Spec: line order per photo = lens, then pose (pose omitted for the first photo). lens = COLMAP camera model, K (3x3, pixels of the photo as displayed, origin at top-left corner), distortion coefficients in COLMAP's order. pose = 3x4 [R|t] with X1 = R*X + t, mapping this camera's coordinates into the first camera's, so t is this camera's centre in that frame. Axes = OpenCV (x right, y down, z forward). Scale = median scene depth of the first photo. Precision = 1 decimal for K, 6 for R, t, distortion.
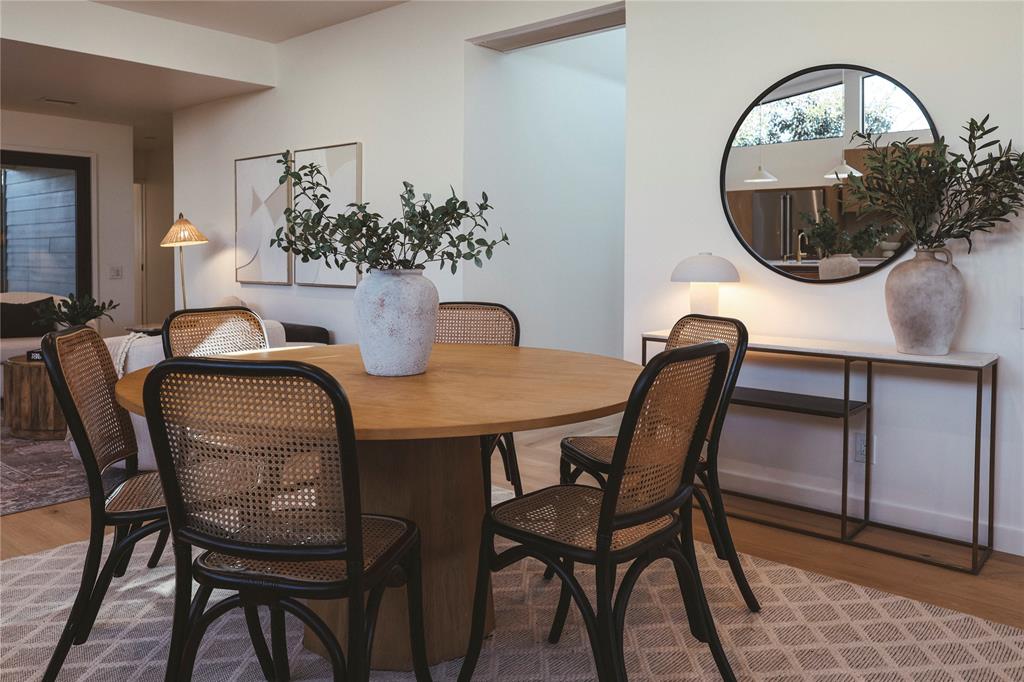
lens RADIAL K [[789.6, 0, 518.0], [0, 789.6, 284.1], [0, 0, 1]] dist [0.007597, 0.000878]
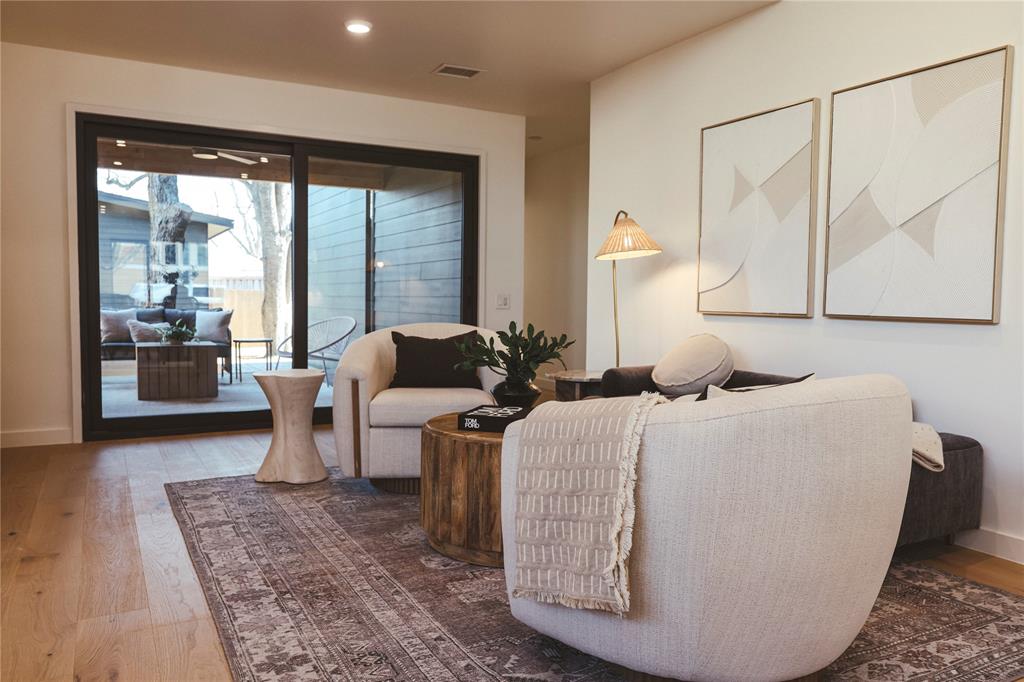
lens RADIAL K [[751.2, 0, 511.8], [0, 751.2, 343.2], [0, 0, 1]] dist [-0.003657, -0.006588]
pose [[0.937242, 0.027691, -0.347579, -0.283245], [-0.021055, 0.999517, 0.022858, 0.012087], [0.348044, -0.014105, 0.937372, 0.351369]]
